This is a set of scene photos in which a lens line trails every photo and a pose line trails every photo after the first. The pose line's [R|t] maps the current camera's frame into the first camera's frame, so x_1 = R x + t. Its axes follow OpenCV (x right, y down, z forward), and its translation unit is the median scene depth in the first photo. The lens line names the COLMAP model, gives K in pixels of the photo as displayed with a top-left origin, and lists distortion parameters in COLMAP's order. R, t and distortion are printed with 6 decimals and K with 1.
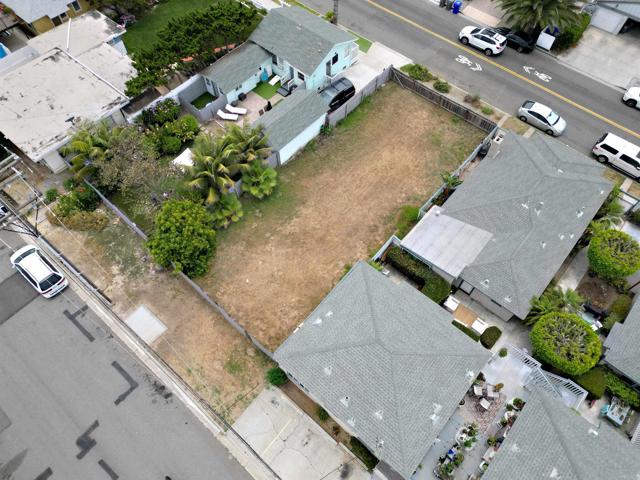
lens RADIAL K [[445.0, 0, 320.0], [0, 445.0, 240.0], [0, 0, 1]] dist [0.075570, -0.069536]
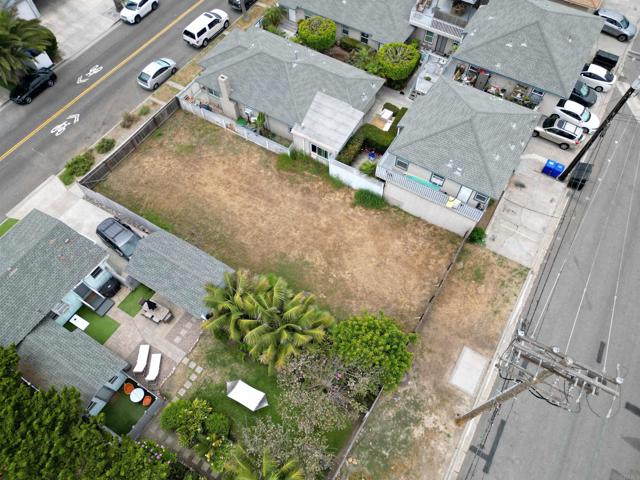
lens RADIAL K [[445.0, 0, 320.0], [0, 445.0, 240.0], [0, 0, 1]] dist [0.075570, -0.069536]
pose [[-0.166197, -0.856184, 0.489211, -0.501877], [0.846230, 0.130855, 0.516499, -0.530540], [-0.506234, 0.499826, 0.702781, 0.320545]]
